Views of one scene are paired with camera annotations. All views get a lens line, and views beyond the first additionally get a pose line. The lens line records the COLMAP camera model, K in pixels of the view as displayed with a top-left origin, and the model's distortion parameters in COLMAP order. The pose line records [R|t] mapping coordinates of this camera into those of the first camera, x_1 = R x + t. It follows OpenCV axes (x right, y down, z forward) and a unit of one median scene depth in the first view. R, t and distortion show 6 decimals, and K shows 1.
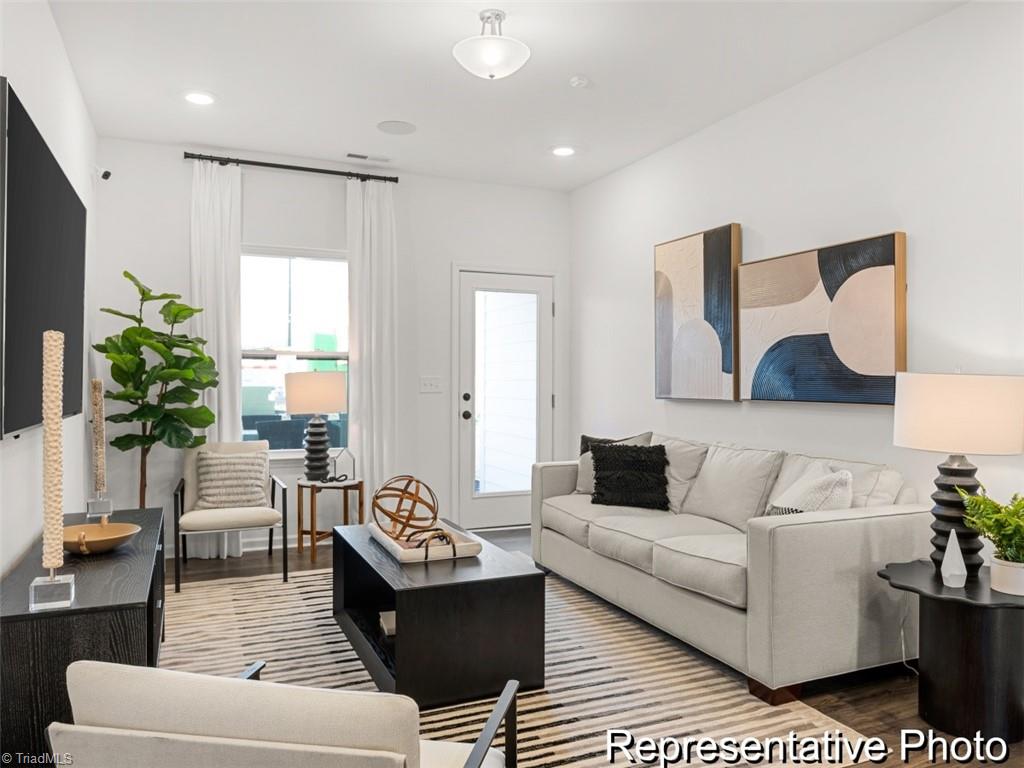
lens RADIAL K [[749.5, 0, 512.0], [0, 749.5, 384.0], [0, 0, 1]] dist [-0.001149, 0.001001]
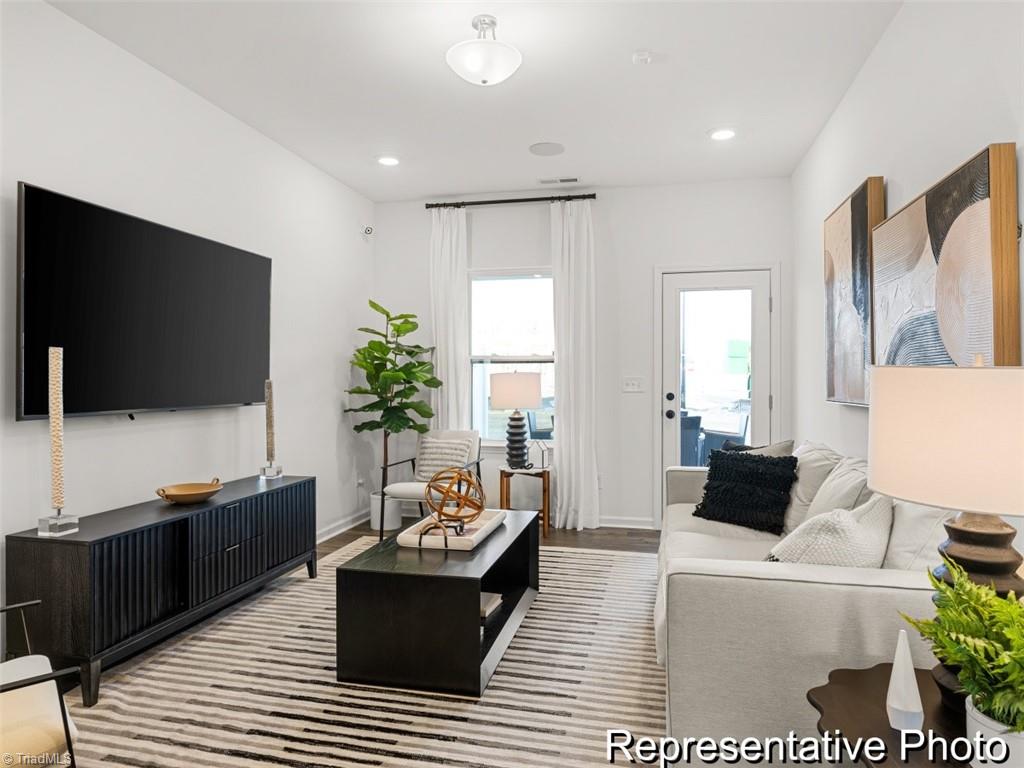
lens RADIAL K [[634.2, 0, 514.0], [0, 634.2, 380.1], [0, 0, 1]] dist [0.001496, 0.001014]
pose [[0.800420, -0.001863, -0.599436, 0.361802], [-0.001664, 0.999984, -0.005330, -0.000288], [0.599437, 0.005264, 0.800405, 0.232643]]
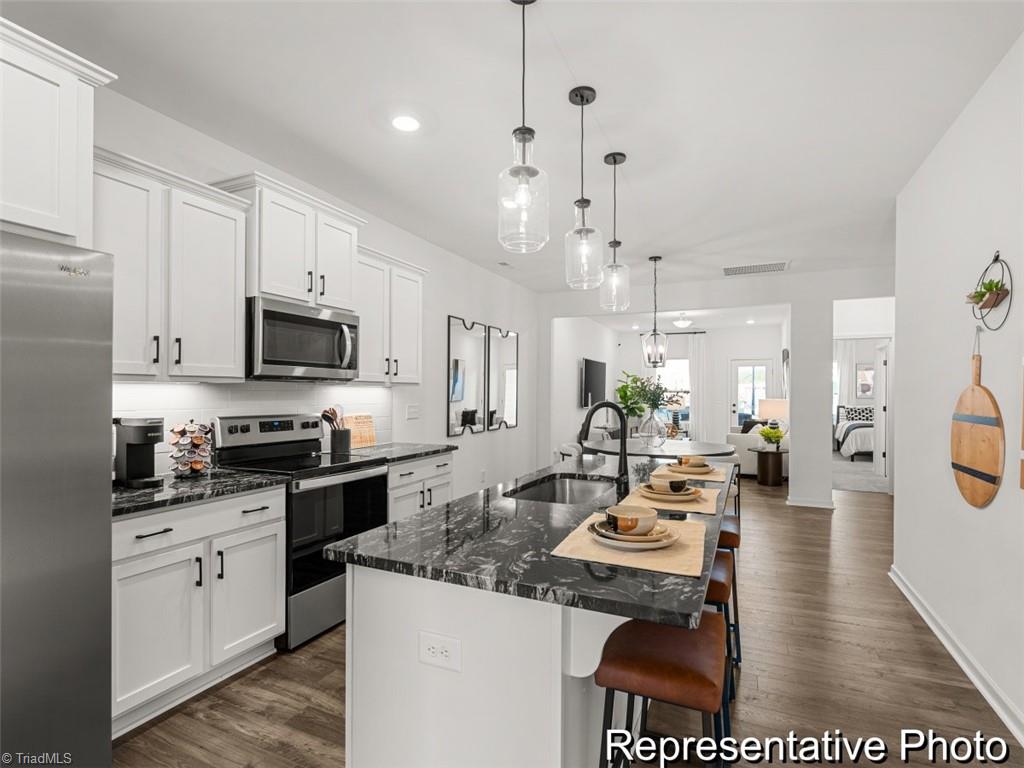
lens RADIAL K [[501.2, 0, 514.3], [0, 501.2, 392.6], [0, 0, 1]] dist [-0.005114, -0.000259]
pose [[0.663910, -0.002358, -0.747809, 1.000528], [-0.006265, 0.999942, -0.008716, -0.010951], [0.747786, 0.010472, 0.663857, -1.077663]]
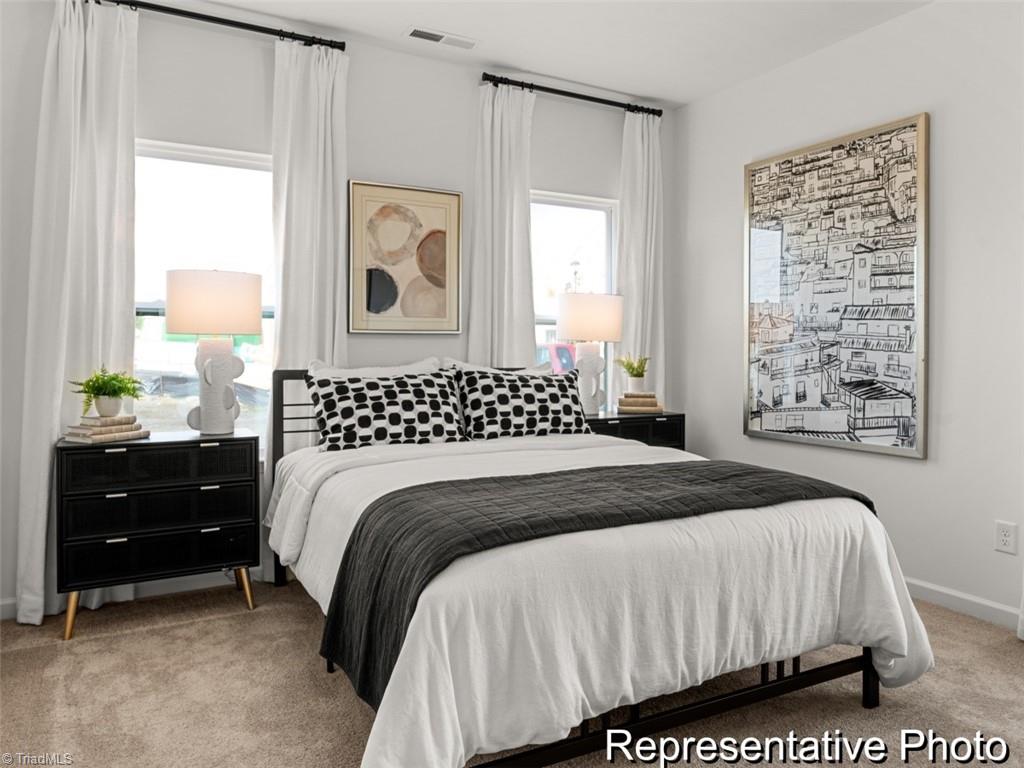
lens RADIAL K [[718.8, 0, 513.0], [0, 718.8, 358.0], [0, 0, 1]] dist [0.005023, 0.001240]
pose [[0.995854, -0.001139, 0.090961, 0.380228], [0.000903, 0.999996, 0.002626, 0.008997], [-0.090964, -0.002533, 0.995851, 1.028205]]
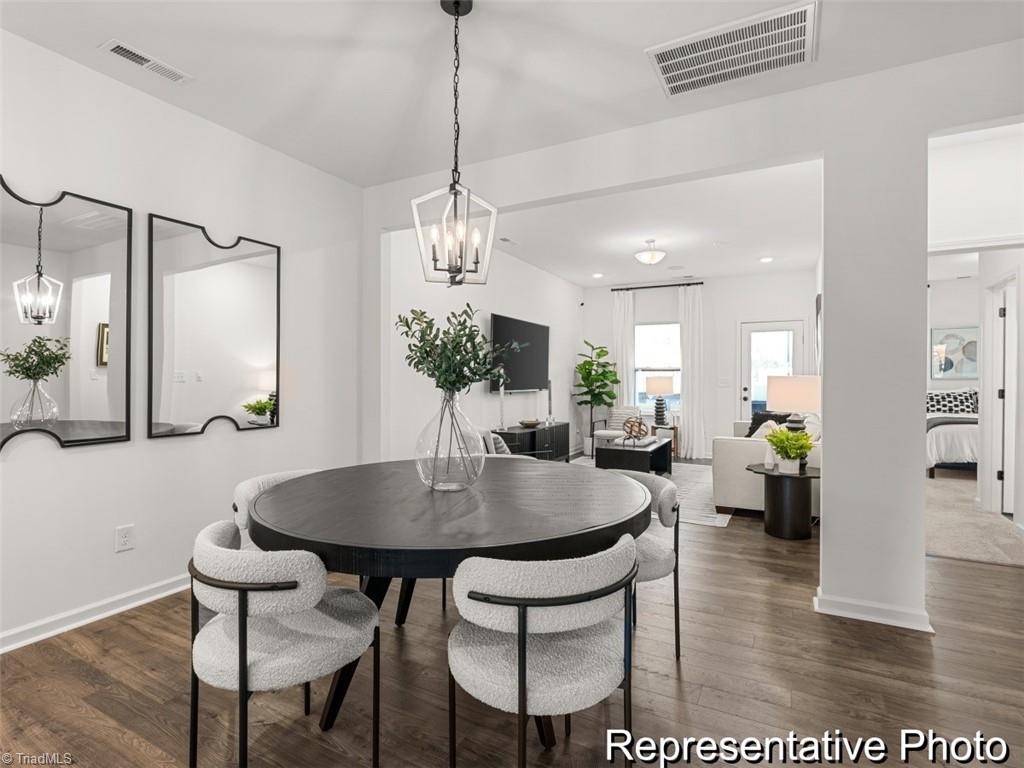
lens RADIAL K [[509.8, 0, 517.4], [0, 509.8, 379.8], [0, 0, 1]] dist [-0.001955, 0.000133]
pose [[0.623142, -0.001180, -0.782108, 0.744449], [-0.006305, 0.999959, -0.006532, 0.006743], [0.782083, 0.009002, 0.623109, -0.322097]]
